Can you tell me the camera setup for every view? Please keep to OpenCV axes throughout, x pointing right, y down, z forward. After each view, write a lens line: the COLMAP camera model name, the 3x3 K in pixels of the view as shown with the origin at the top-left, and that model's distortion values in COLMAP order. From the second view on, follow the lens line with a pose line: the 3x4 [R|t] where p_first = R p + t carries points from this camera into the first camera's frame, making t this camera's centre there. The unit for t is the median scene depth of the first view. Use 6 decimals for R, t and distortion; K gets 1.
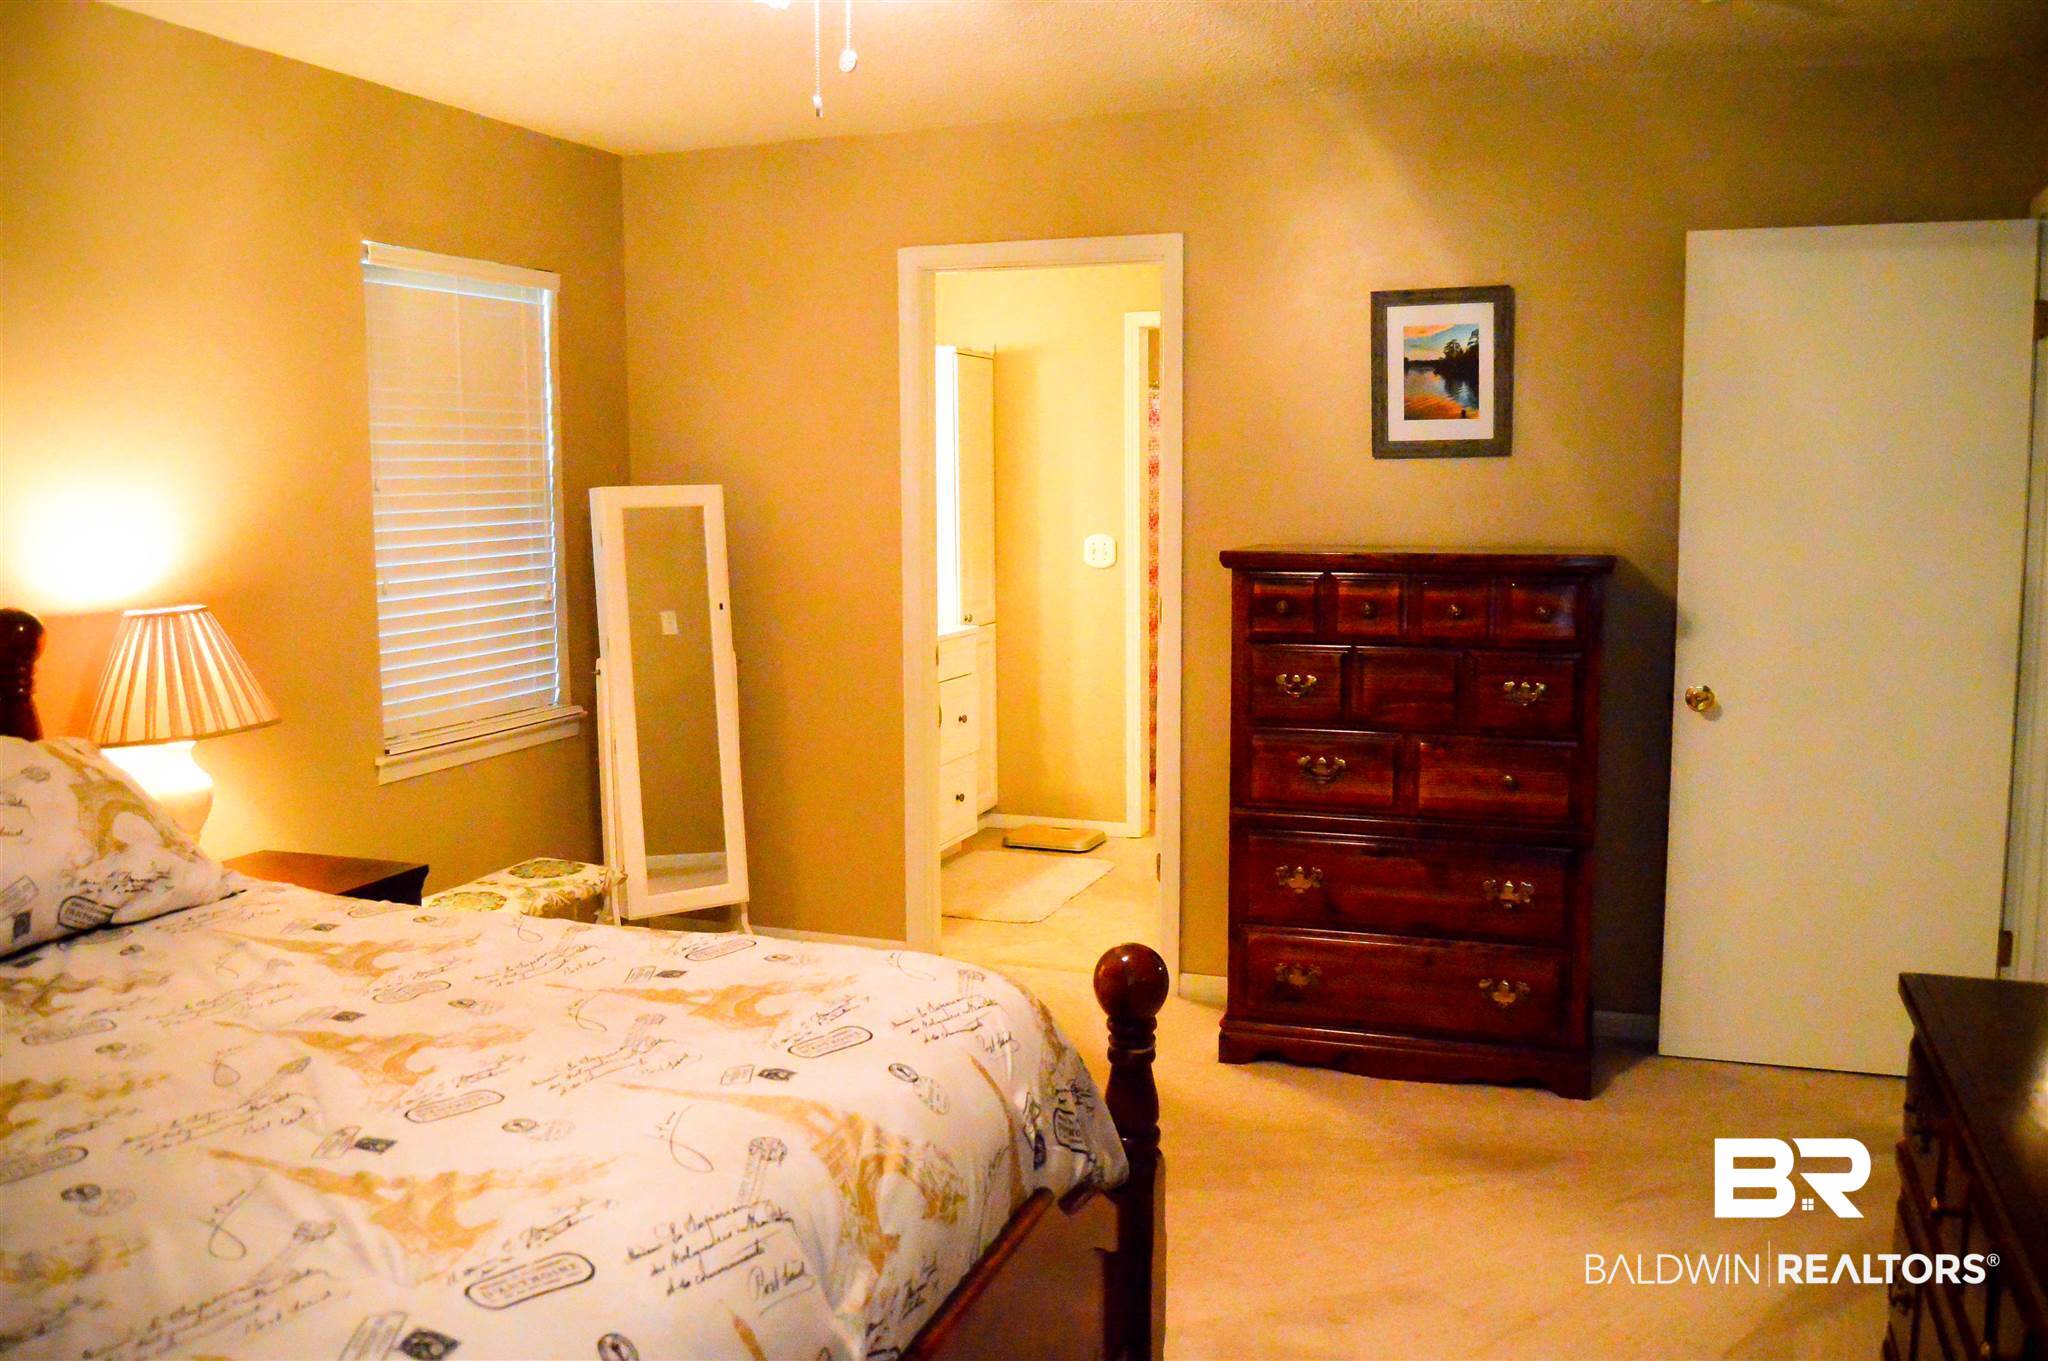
lens RADIAL K [[1658.3, 0, 1024.0], [0, 1658.3, 680.5], [0, 0, 1]] dist [-0.081331, 0.012623]
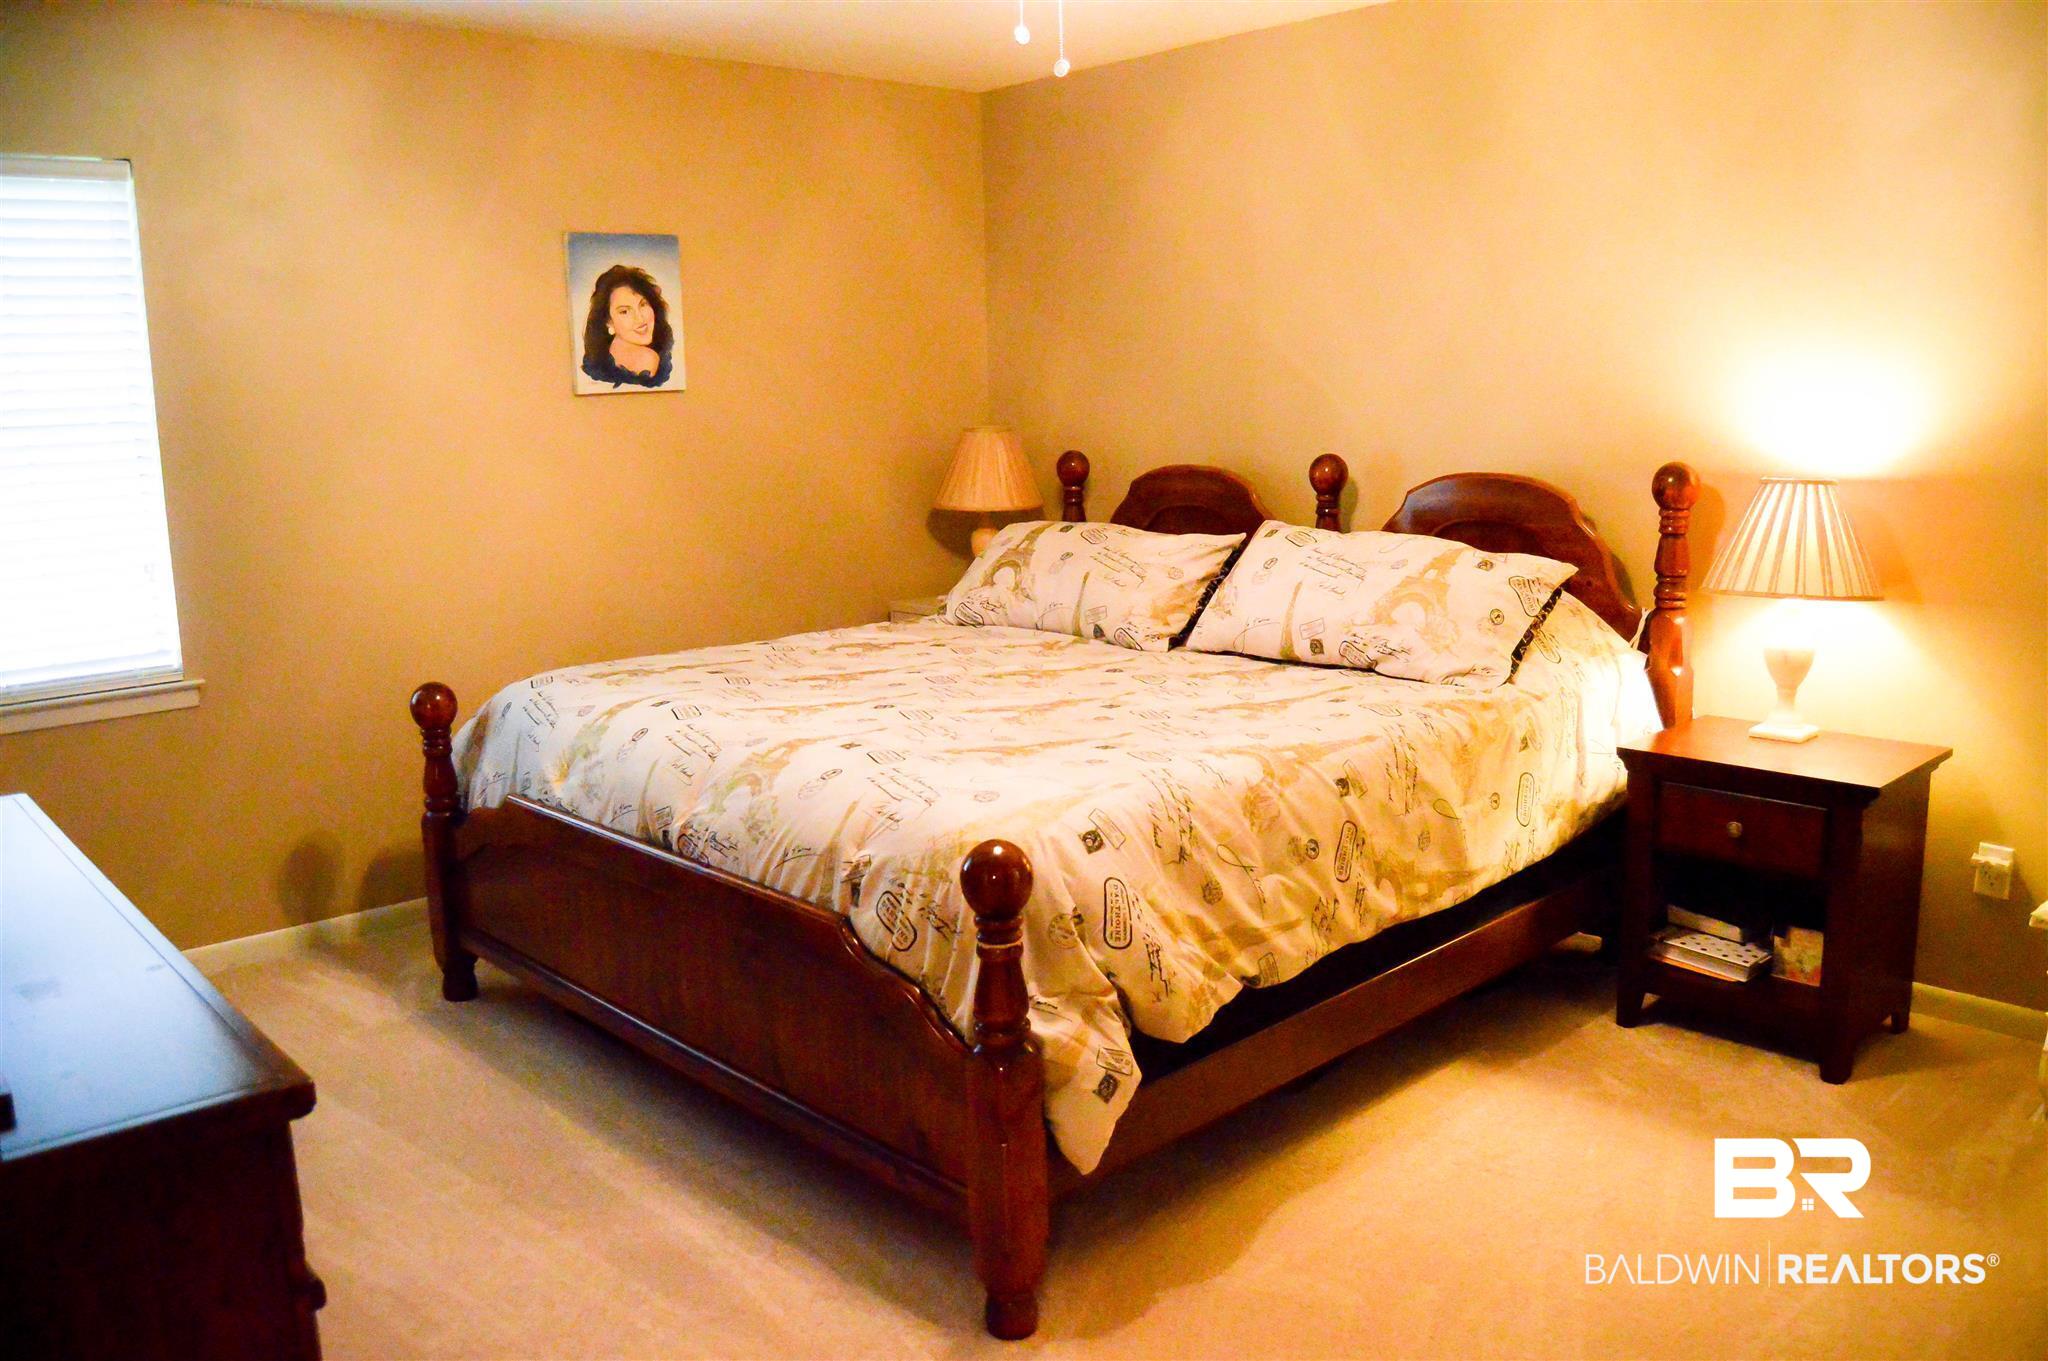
lens RADIAL K [[1658.3, 0, 1024.0], [0, 1658.3, 680.5], [0, 0, 1]] dist [-0.081331, 0.012623]
pose [[-0.470452, 0.175705, -0.864756, 0.916950], [-0.076426, 0.968181, 0.238297, -0.180568], [0.879110, 0.178197, -0.442054, 1.438985]]
